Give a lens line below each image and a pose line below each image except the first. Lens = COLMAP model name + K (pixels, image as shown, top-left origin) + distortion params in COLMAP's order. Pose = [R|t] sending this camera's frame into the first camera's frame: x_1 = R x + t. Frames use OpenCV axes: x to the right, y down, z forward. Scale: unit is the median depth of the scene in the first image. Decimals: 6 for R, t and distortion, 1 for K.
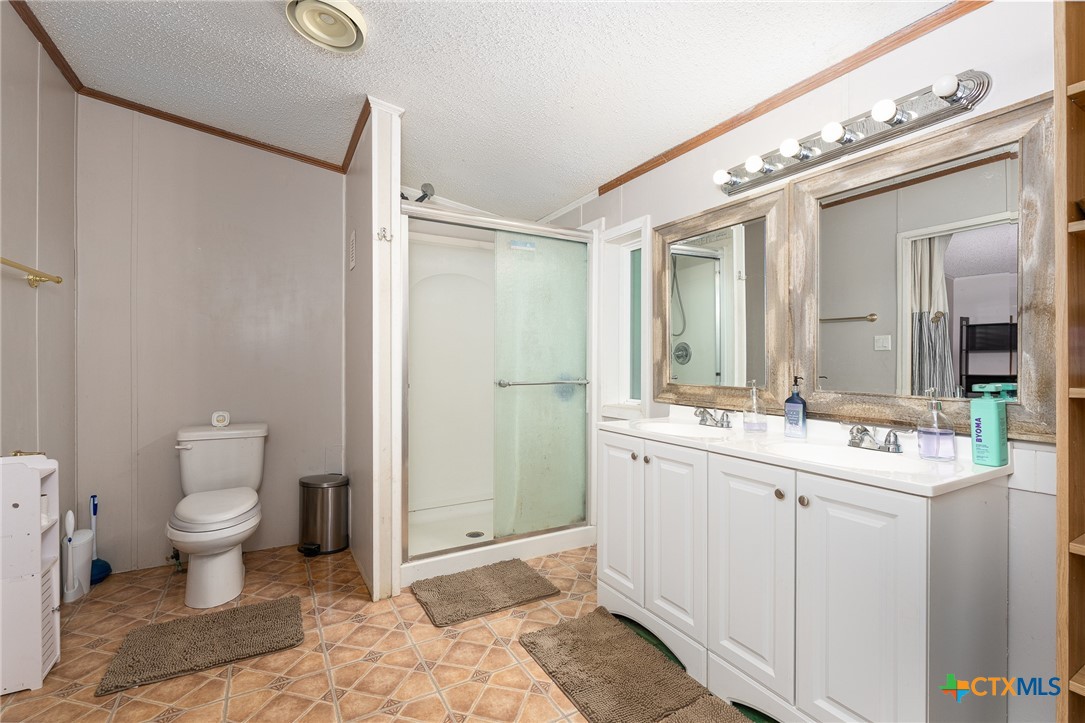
lens RADIAL K [[475.4, 0, 542.5], [0, 475.4, 361.5], [0, 0, 1]] dist [-0.000794, -0.000491]
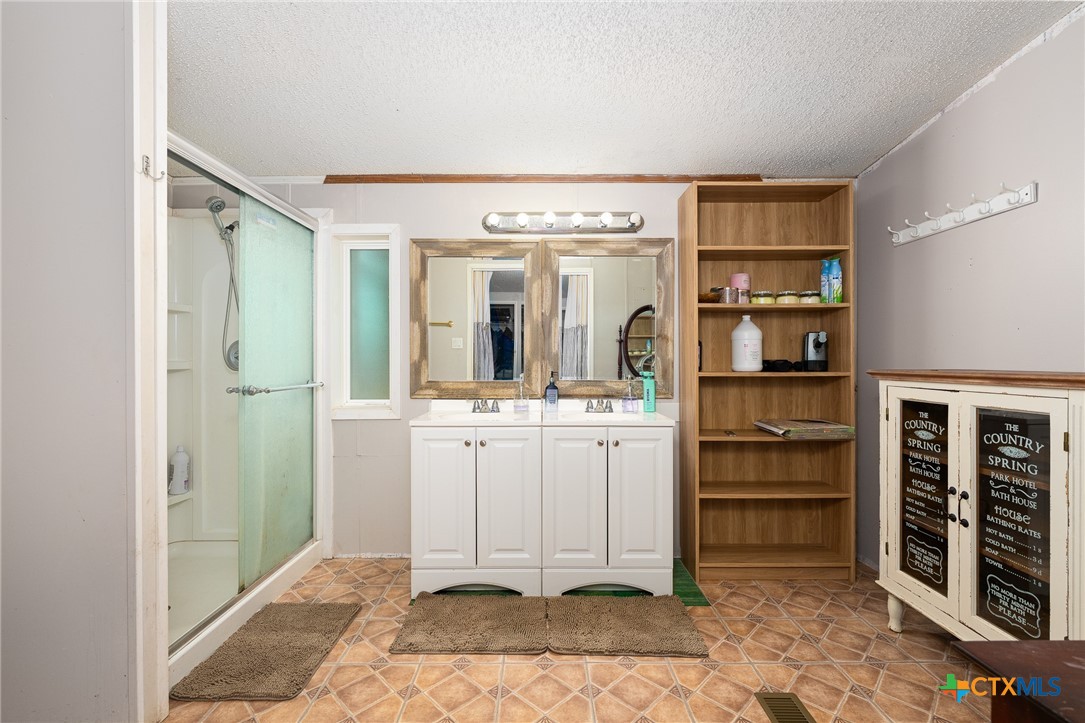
lens RADIAL K [[475.4, 0, 542.5], [0, 475.4, 361.5], [0, 0, 1]] dist [-0.000794, -0.000491]
pose [[0.501664, -0.006266, 0.865040, -0.718496], [0.002149, 0.999980, 0.005997, -0.008126], [-0.865060, -0.001150, 0.501667, 0.251490]]
